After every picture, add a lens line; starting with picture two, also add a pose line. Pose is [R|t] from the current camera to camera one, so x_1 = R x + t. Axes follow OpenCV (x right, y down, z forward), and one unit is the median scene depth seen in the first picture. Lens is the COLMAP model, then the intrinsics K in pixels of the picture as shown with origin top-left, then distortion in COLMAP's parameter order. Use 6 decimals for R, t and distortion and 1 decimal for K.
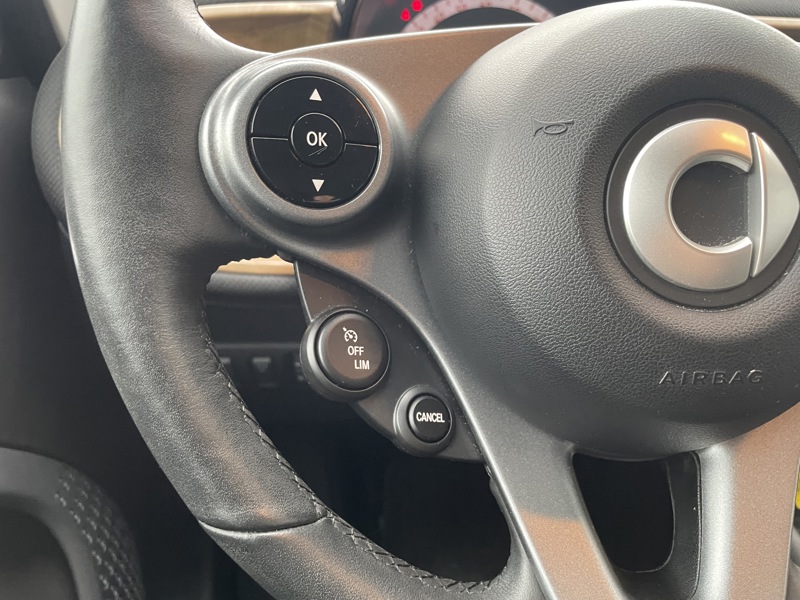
lens RADIAL K [[600.3, 0, 395.6], [0, 600.3, 294.6], [0, 0, 1]] dist [0.063102, -0.091221]
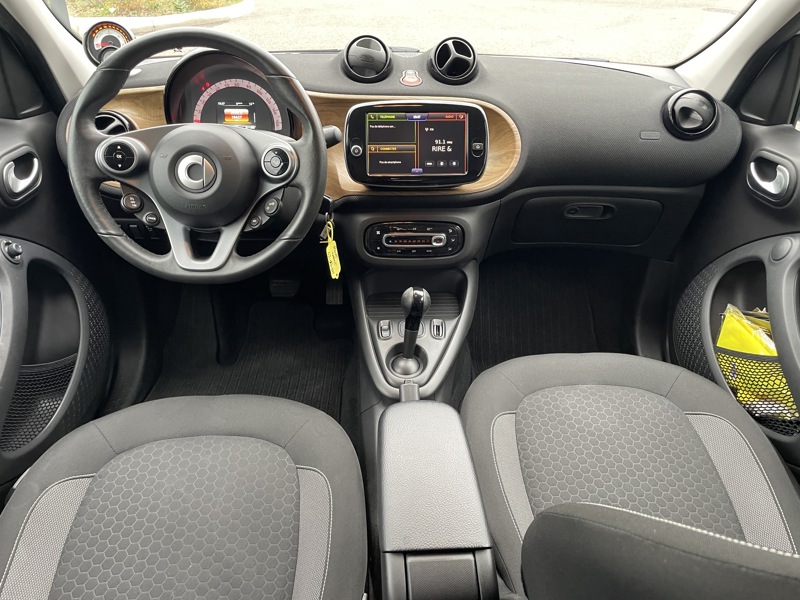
lens RADIAL K [[600.3, 0, 404.3], [0, 600.3, 298.2], [0, 0, 1]] dist [0.063102, -0.091221]
pose [[0.999794, 0.020309, -0.000017, 2.127210], [-0.020215, 0.995234, 0.095394, 0.358559], [0.001954, -0.095374, 0.995440, -3.866314]]
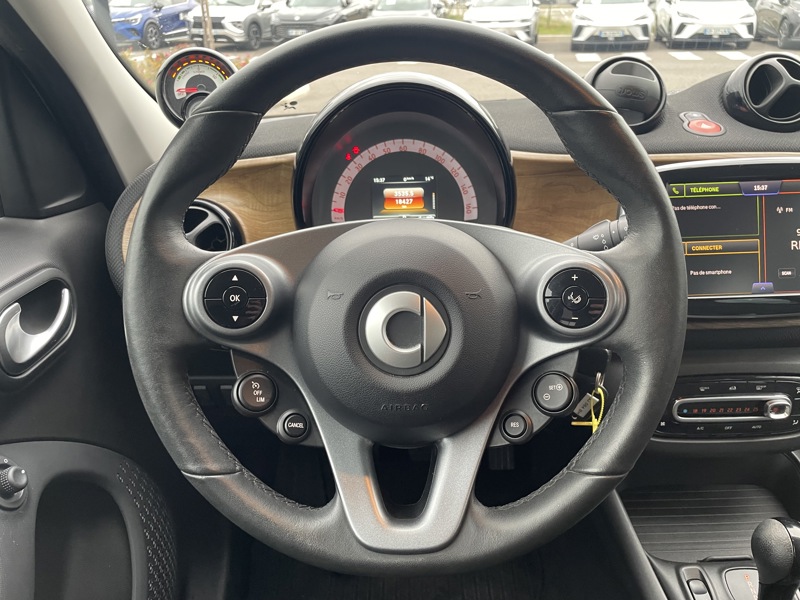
lens RADIAL K [[600.3, 0, 401.7], [0, 600.3, 293.7], [0, 0, 1]] dist [0.063102, -0.091221]
pose [[0.997416, -0.004082, -0.071721, 0.618642], [0.002101, 0.999615, -0.027668, -0.203288], [0.071806, 0.027446, 0.997041, -1.128620]]
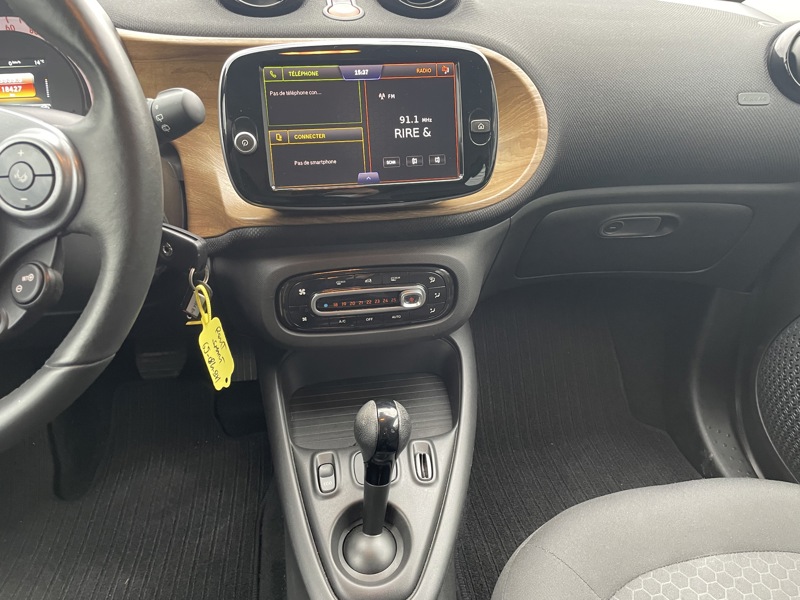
lens RADIAL K [[600.3, 0, 402.7], [0, 600.3, 292.1], [0, 0, 1]] dist [0.063102, -0.091221]
pose [[0.993913, -0.044763, 0.100668, 2.067355], [0.035061, 0.994748, 0.096158, -0.023553], [-0.104444, -0.092043, 0.990262, -1.022468]]
